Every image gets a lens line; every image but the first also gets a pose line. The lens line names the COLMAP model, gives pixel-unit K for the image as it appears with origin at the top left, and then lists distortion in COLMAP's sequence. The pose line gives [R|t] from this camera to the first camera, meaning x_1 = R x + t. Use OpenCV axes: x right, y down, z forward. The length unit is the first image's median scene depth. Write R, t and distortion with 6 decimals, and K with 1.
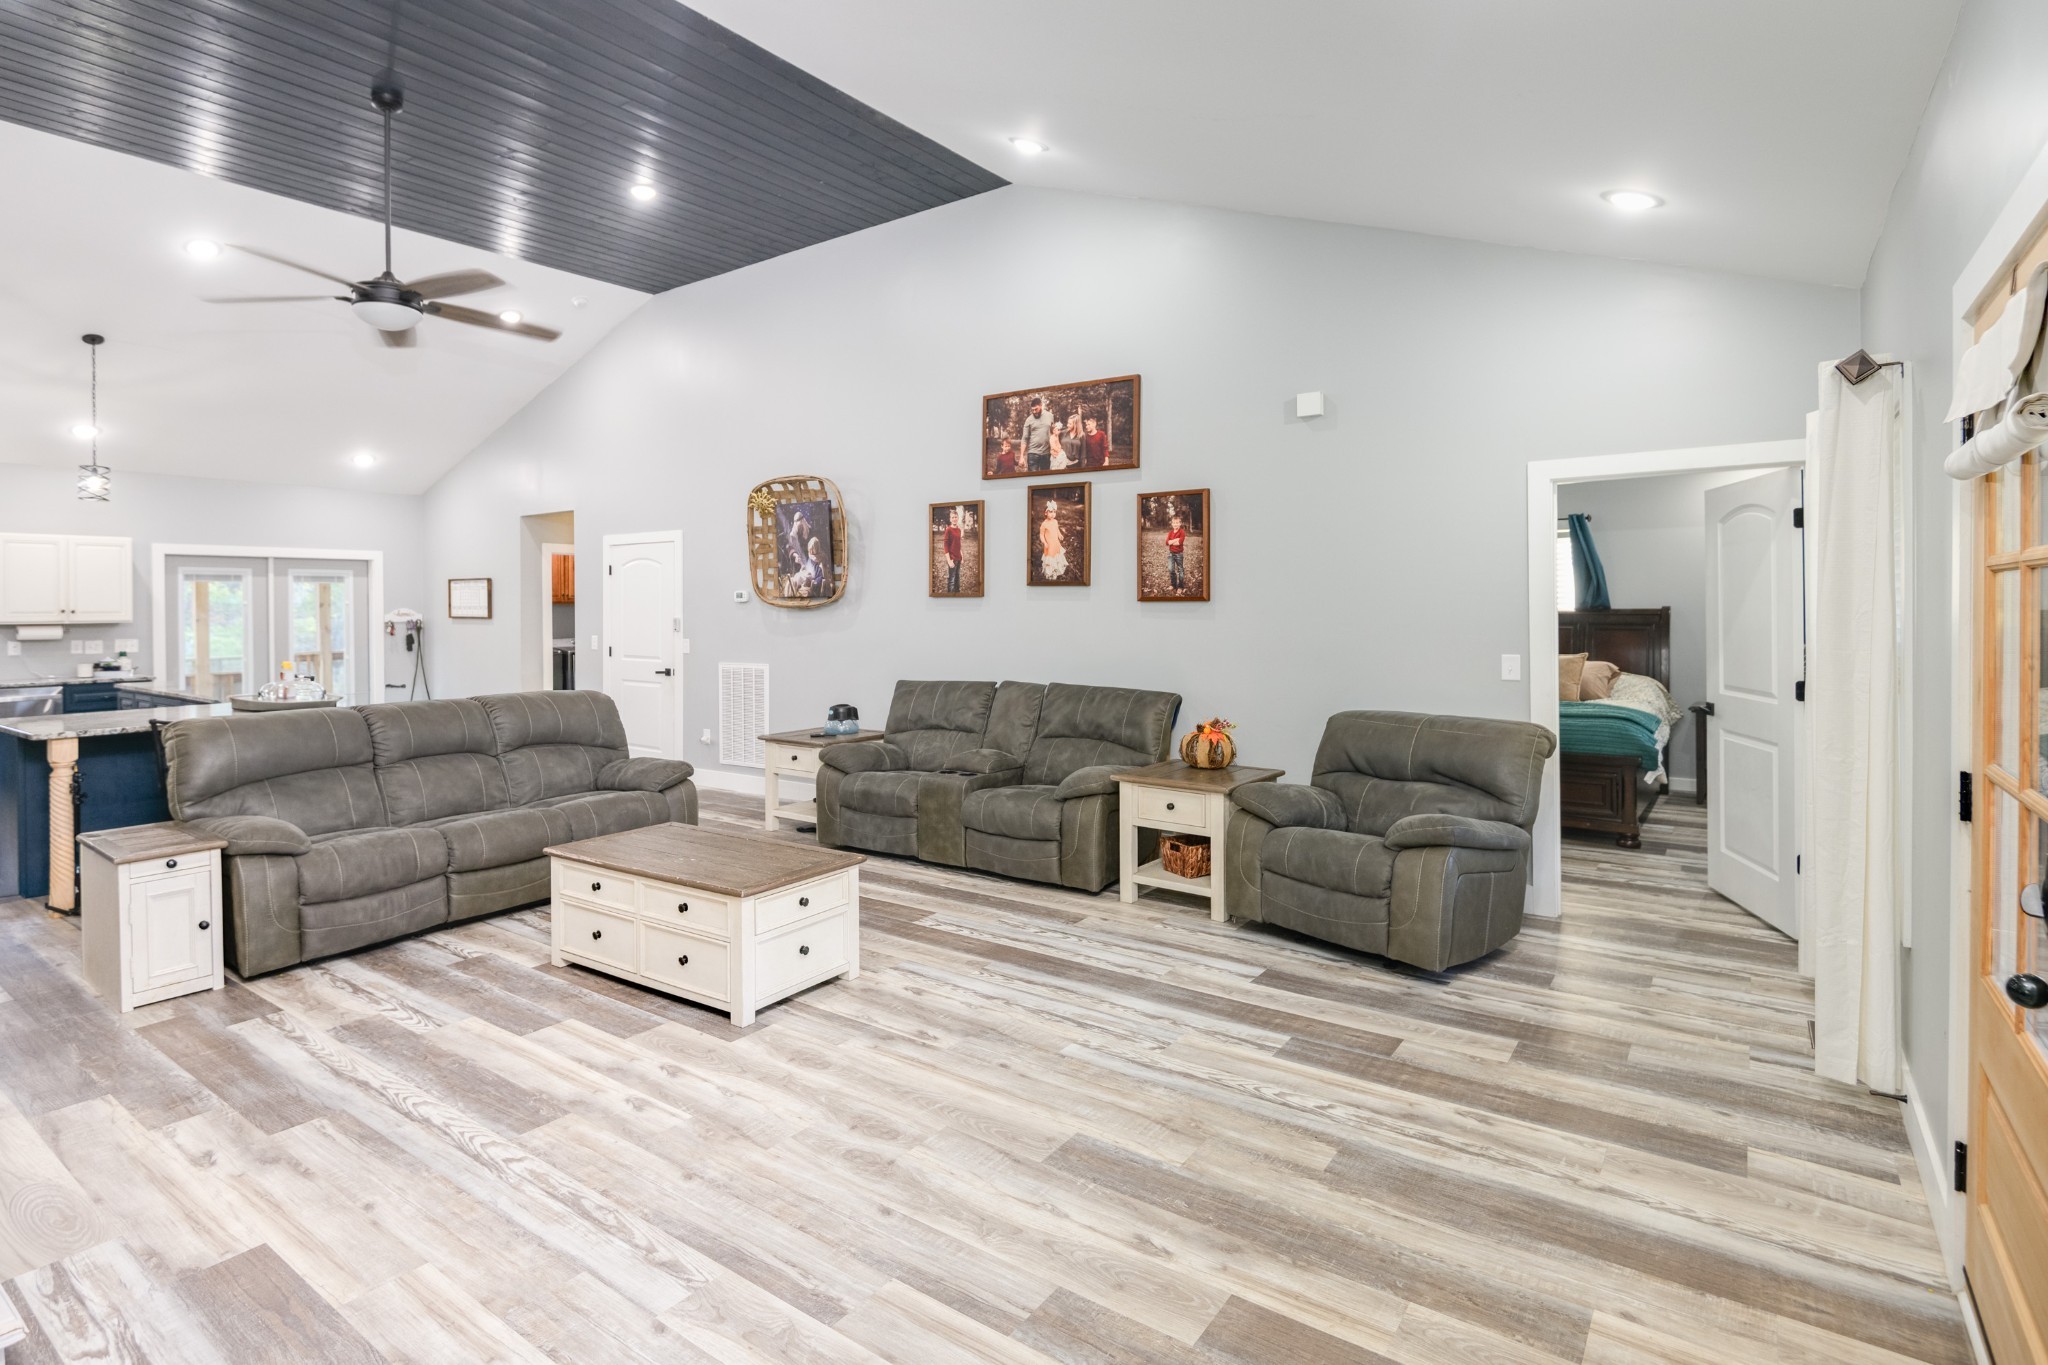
lens RADIAL K [[1054.4, 0, 1013.2], [0, 1054.4, 610.7], [0, 0, 1]] dist [0.026016, -0.022220]
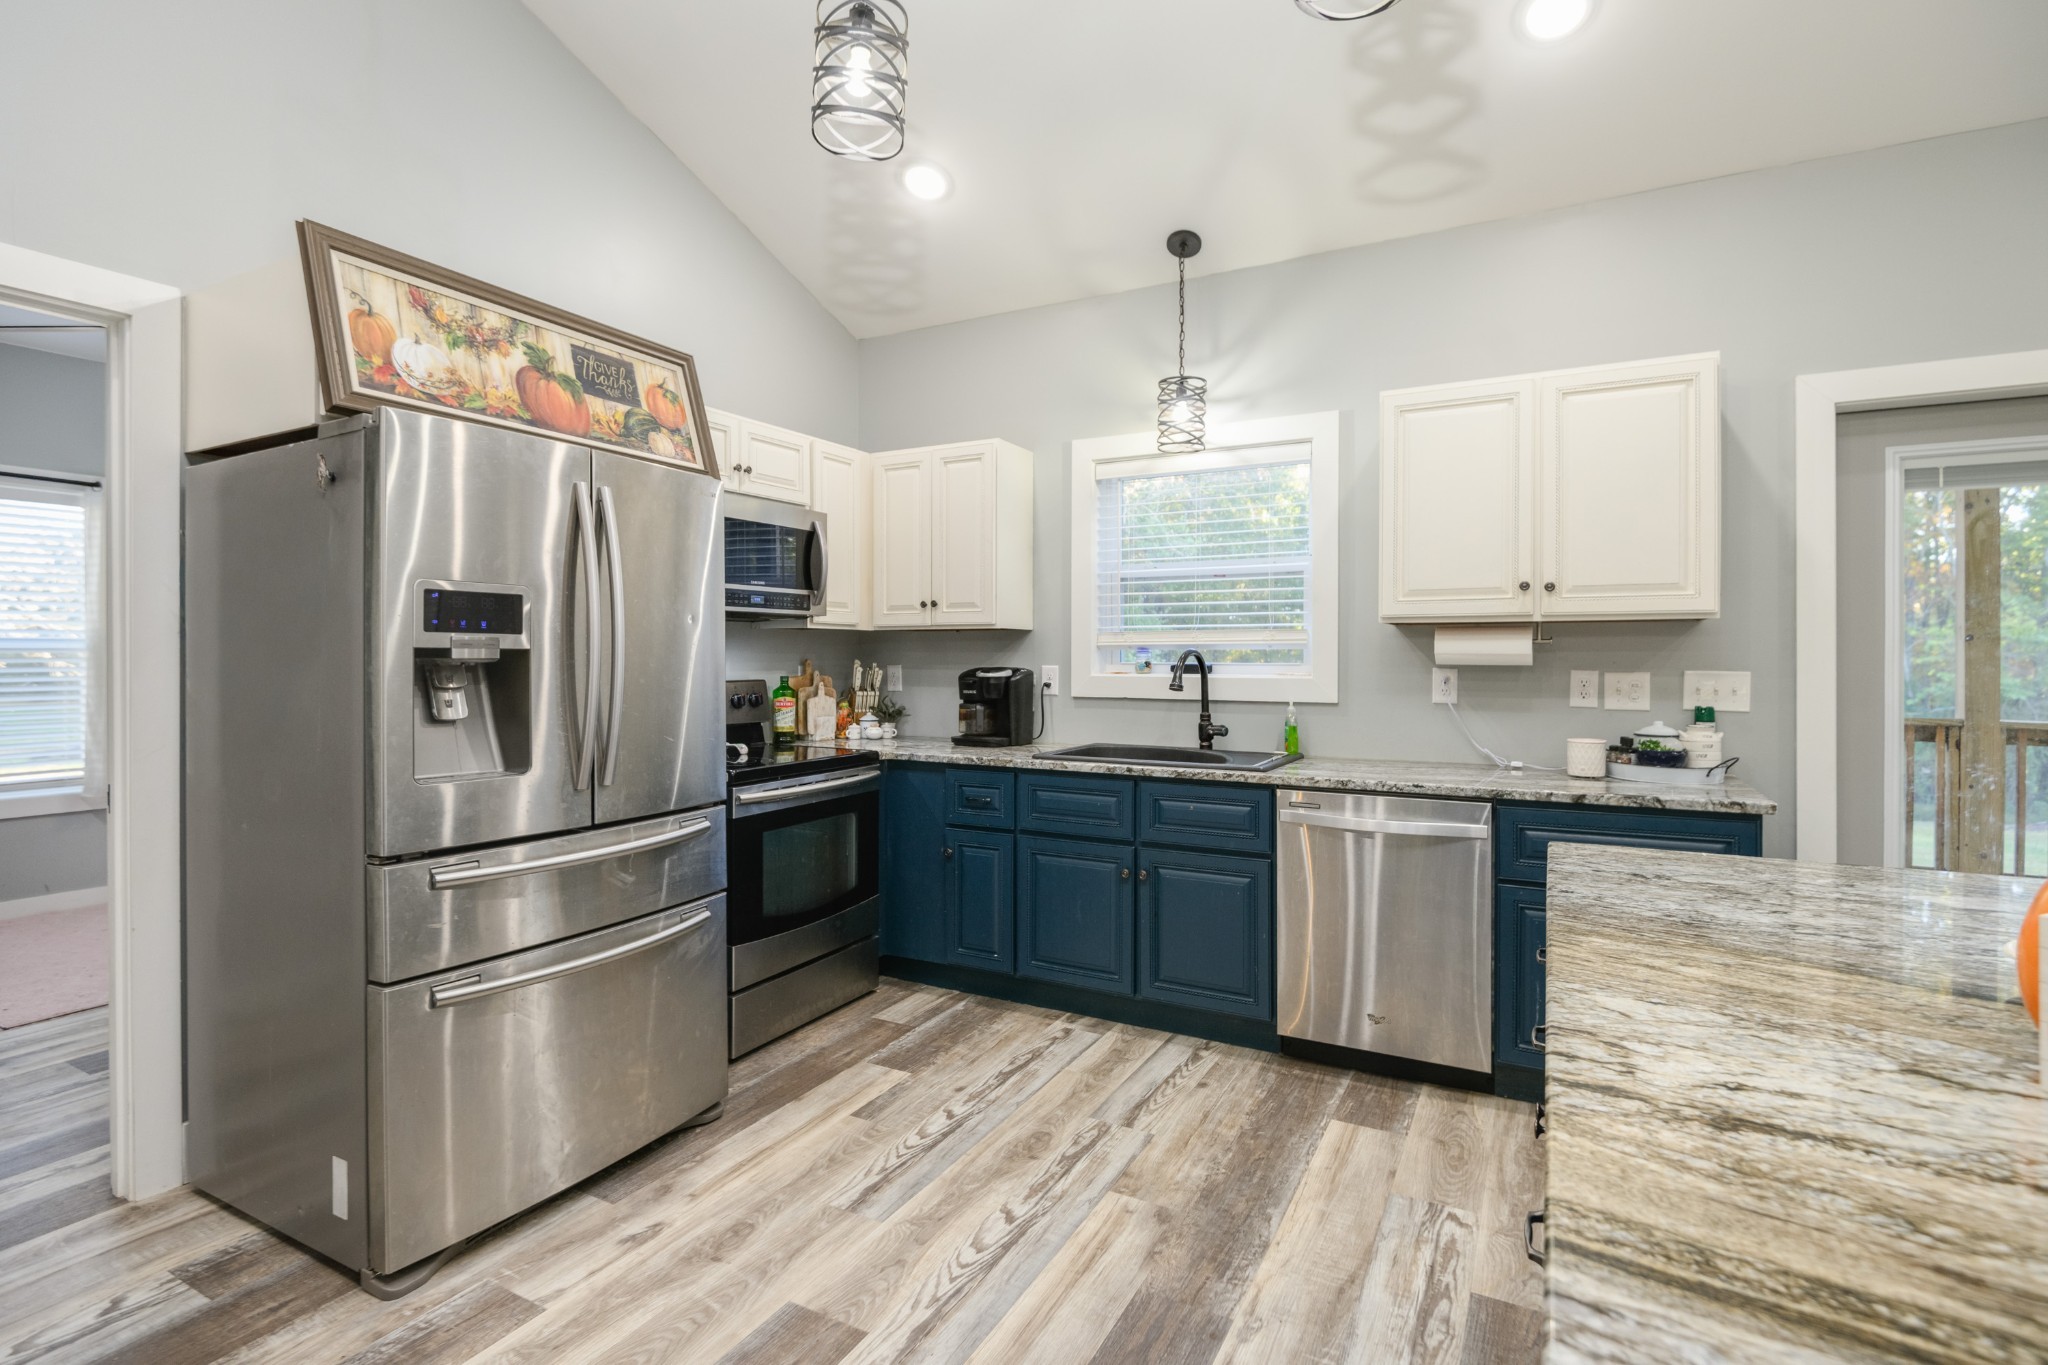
lens RADIAL K [[949.0, 0, 1012.2], [0, 949.0, 663.0], [0, 0, 1]] dist [-0.006774, -0.000330]
pose [[0.129261, 0.014232, -0.991508, -0.992828], [-0.008266, 0.999878, 0.013275, 0.038581], [0.991576, 0.006480, 0.129363, 1.296140]]
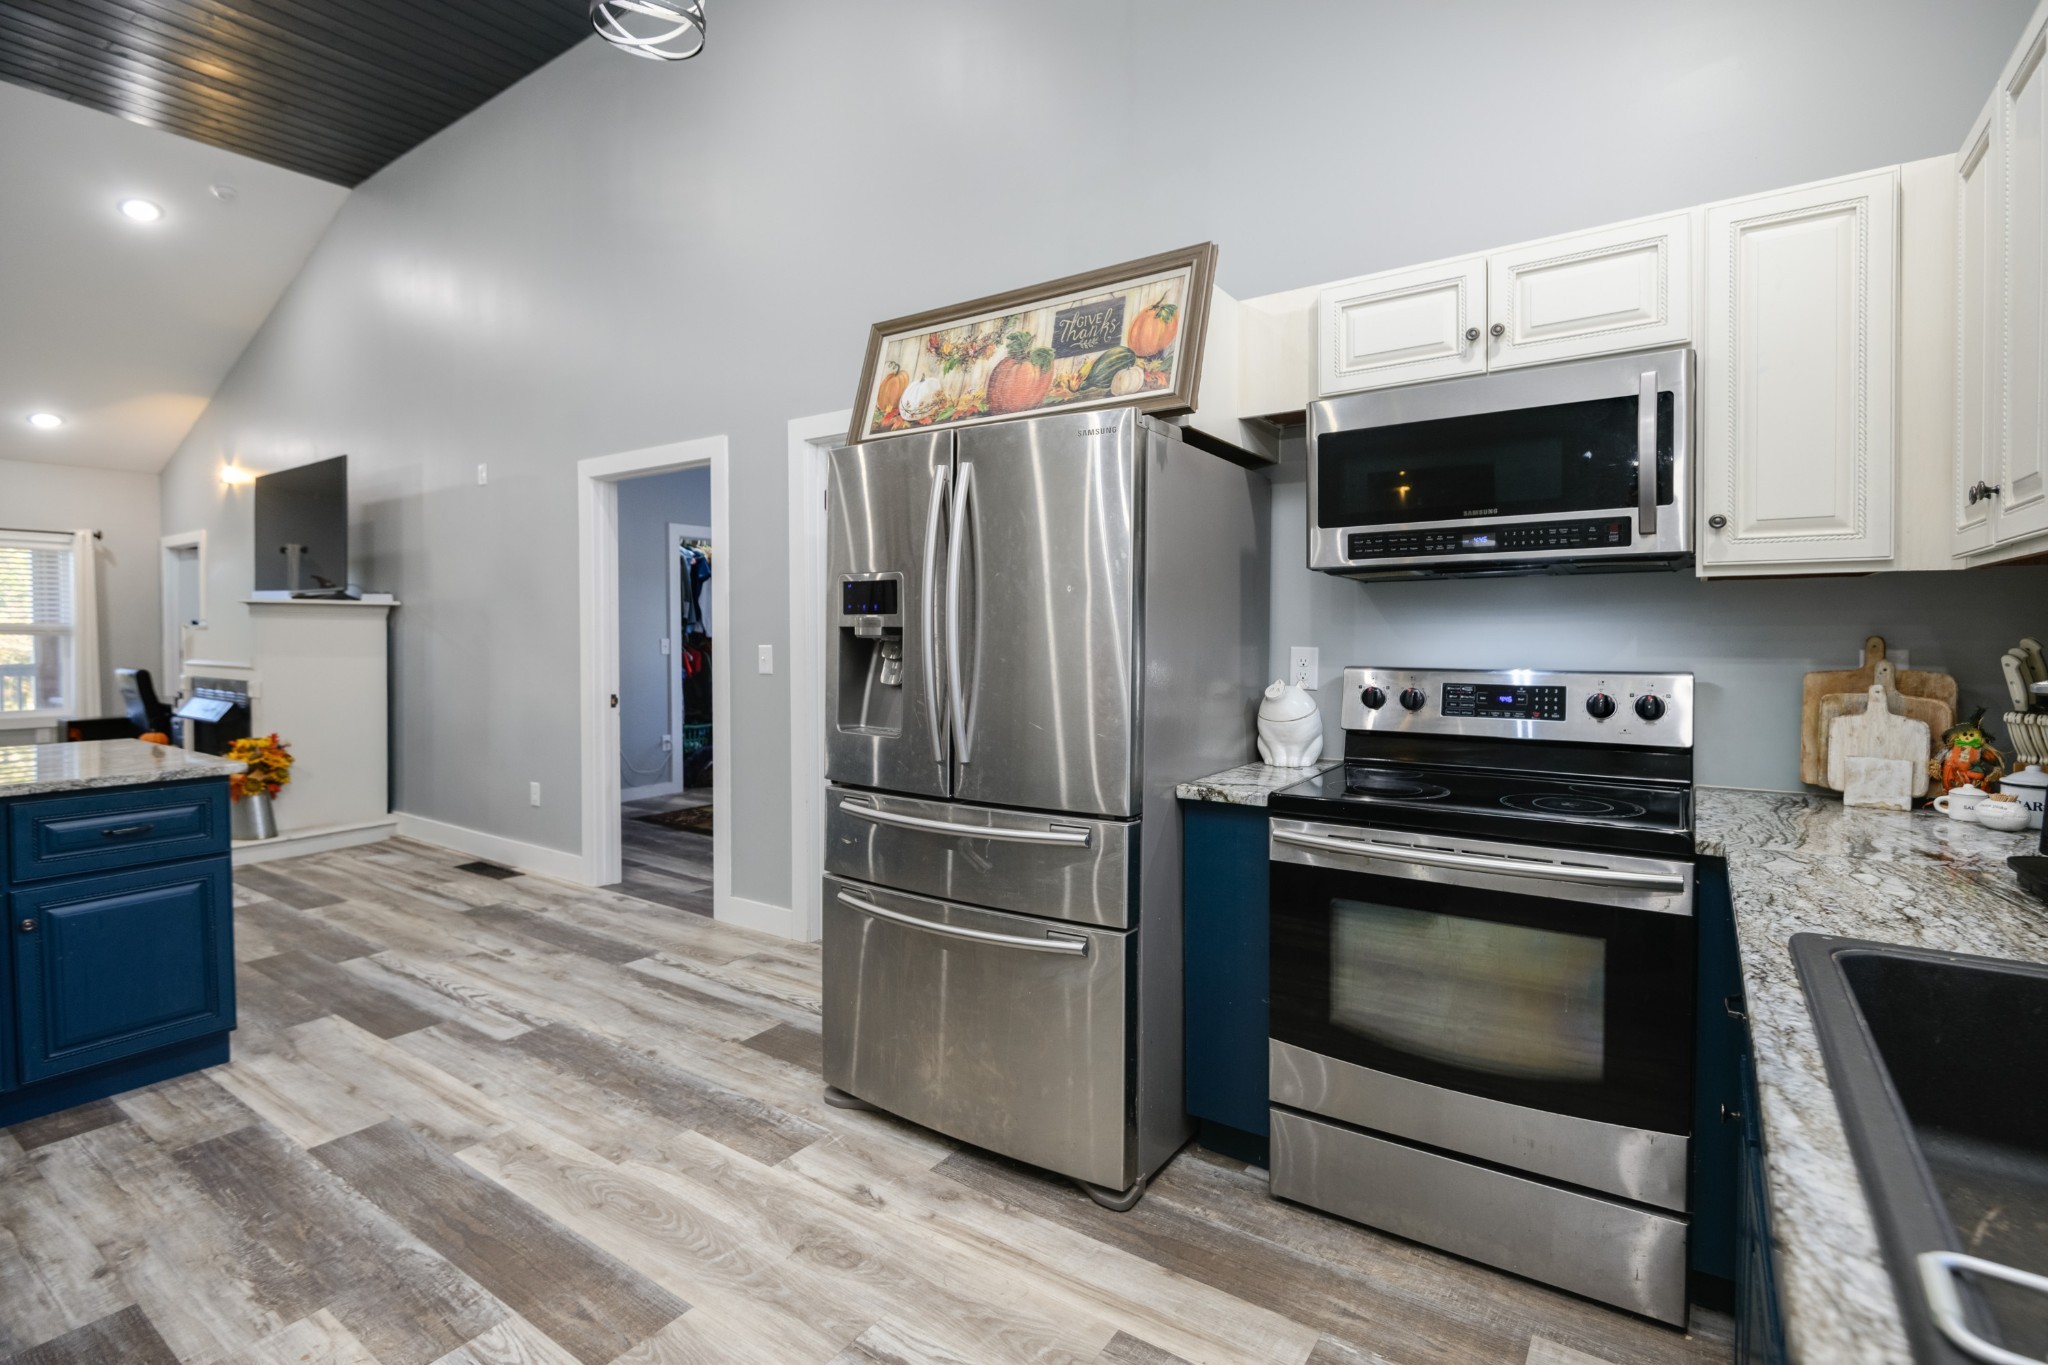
lens RADIAL K [[932.6, 0, 1029.9], [0, 932.6, 649.0], [0, 0, 1]] dist [-0.000768, -0.000473]
pose [[-0.998038, 0.011955, -0.061464, -1.432128], [0.010439, 0.999635, 0.024925, 0.039715], [0.061739, 0.024235, -0.997798, 1.582353]]
